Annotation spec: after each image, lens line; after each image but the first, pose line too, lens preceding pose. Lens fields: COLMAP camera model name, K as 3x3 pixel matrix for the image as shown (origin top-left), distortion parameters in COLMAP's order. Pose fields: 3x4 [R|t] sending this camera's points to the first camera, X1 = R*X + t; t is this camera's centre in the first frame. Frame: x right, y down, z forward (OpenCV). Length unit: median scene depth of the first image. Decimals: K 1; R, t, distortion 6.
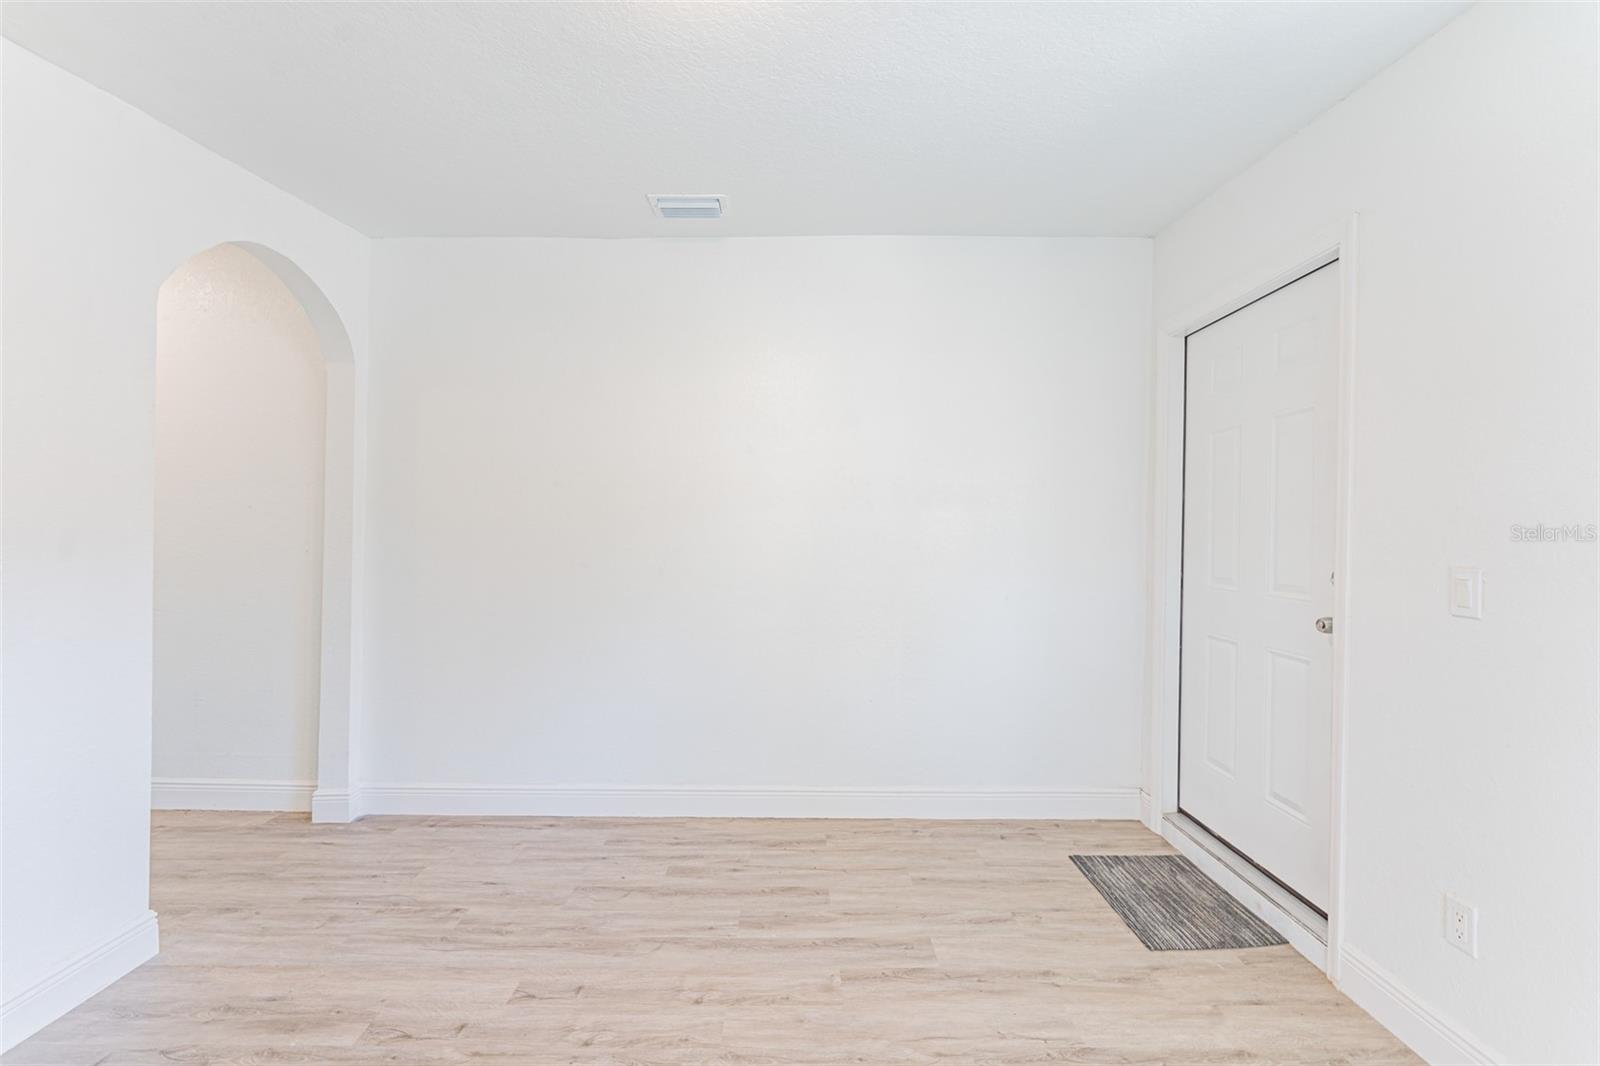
lens RADIAL K [[674.0, 0, 796.2], [0, 674.0, 526.6], [0, 0, 1]] dist [-0.019675, -0.000101]
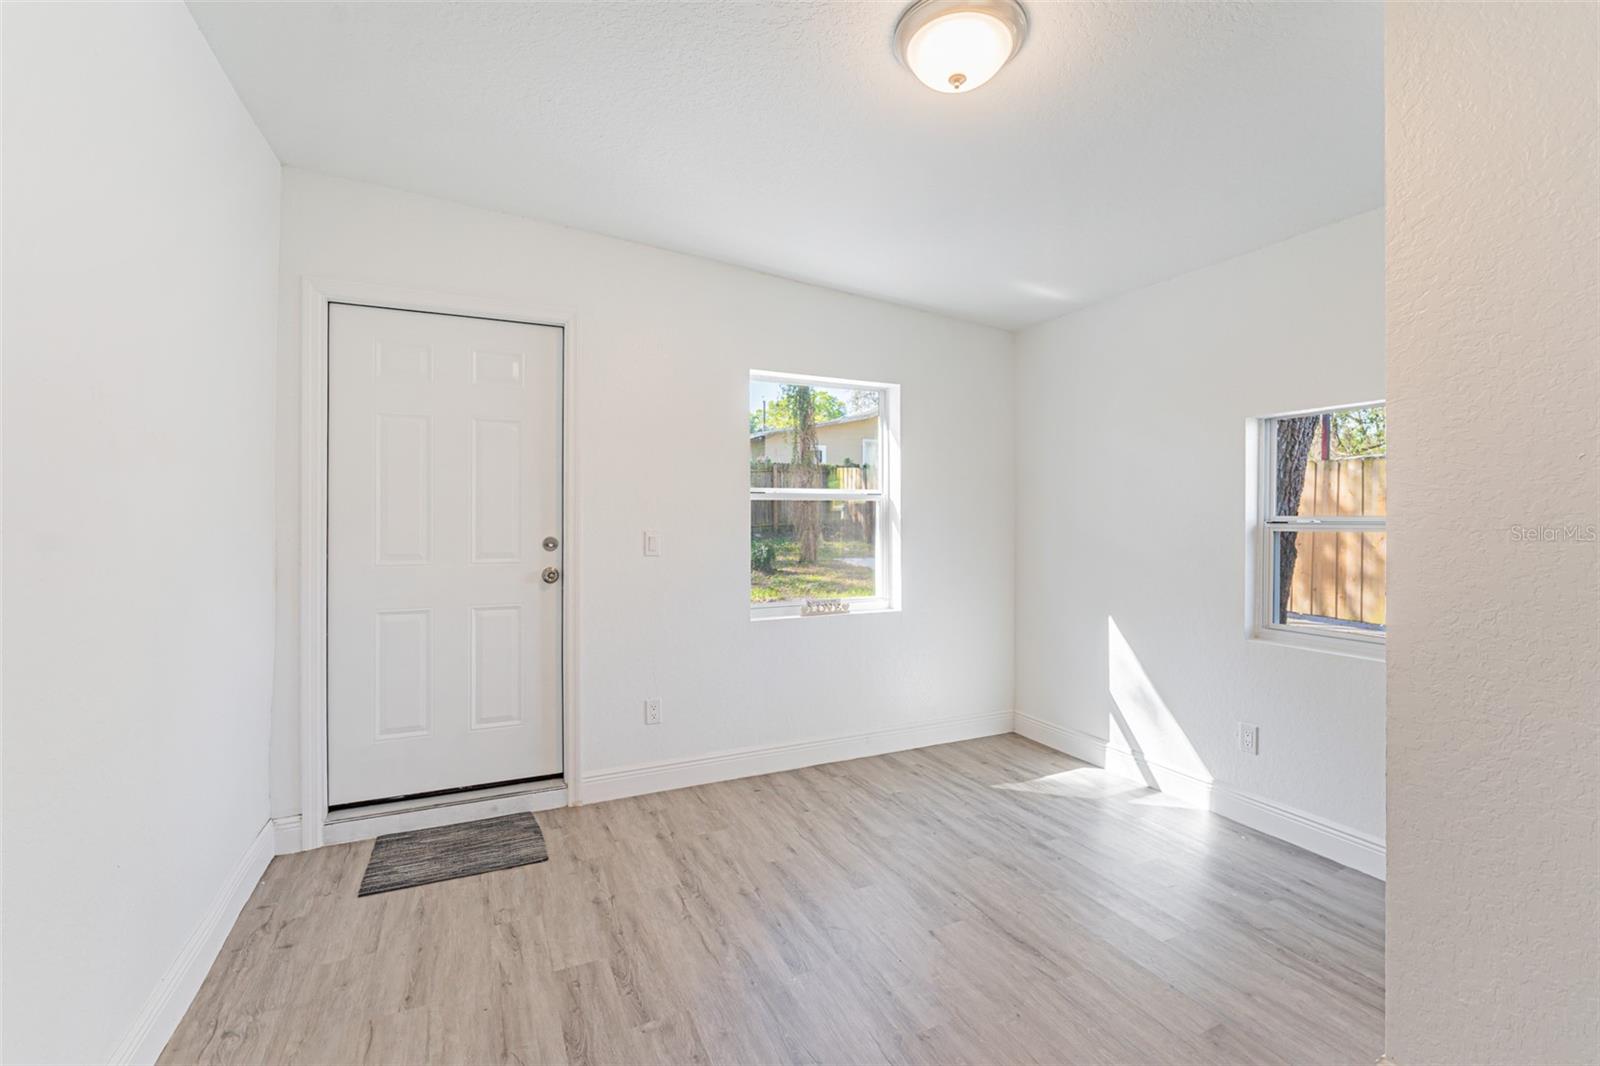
lens RADIAL K [[674.0, 0, 791.8], [0, 674.0, 523.1], [0, 0, 1]] dist [-0.019675, -0.000101]
pose [[-0.417160, -0.023631, 0.908526, -0.694603], [-0.008263, 0.999719, 0.022209, -0.002799], [-0.908795, 0.001758, -0.417239, 1.041274]]
